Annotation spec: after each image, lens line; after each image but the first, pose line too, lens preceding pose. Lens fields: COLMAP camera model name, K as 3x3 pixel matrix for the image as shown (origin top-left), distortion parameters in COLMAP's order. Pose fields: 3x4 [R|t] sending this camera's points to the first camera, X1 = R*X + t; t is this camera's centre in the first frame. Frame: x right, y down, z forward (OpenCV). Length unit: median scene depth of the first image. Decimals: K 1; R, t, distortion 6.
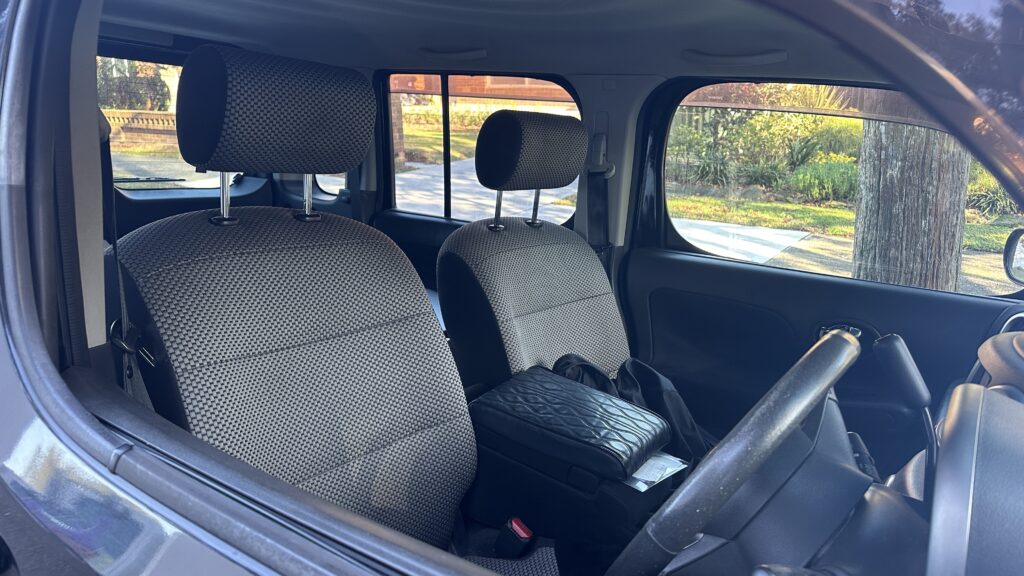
lens RADIAL K [[714.6, 0, 512.0], [0, 714.6, 288.0], [0, 0, 1]] dist [0.103720, -0.174864]
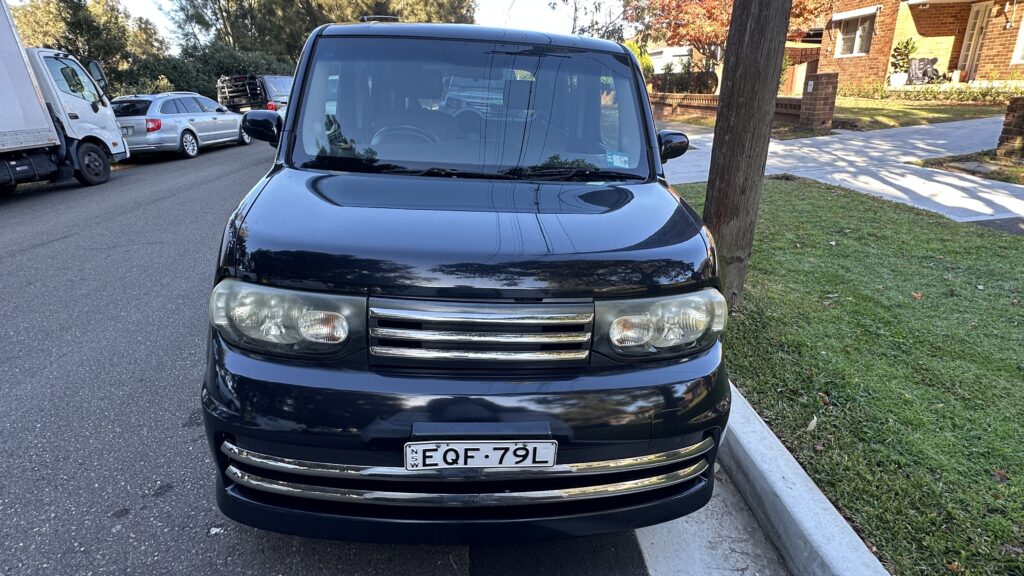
lens RADIAL K [[518.1, 0, 512.0], [0, 518.1, 288.0], [0, 0, 1]] dist [0.000377, -0.001420]
pose [[0.613731, 0.261718, -0.744874, 1.422821], [-0.174805, 0.965087, 0.195063, 0.125462], [0.769920, 0.010492, 0.638054, -0.263386]]
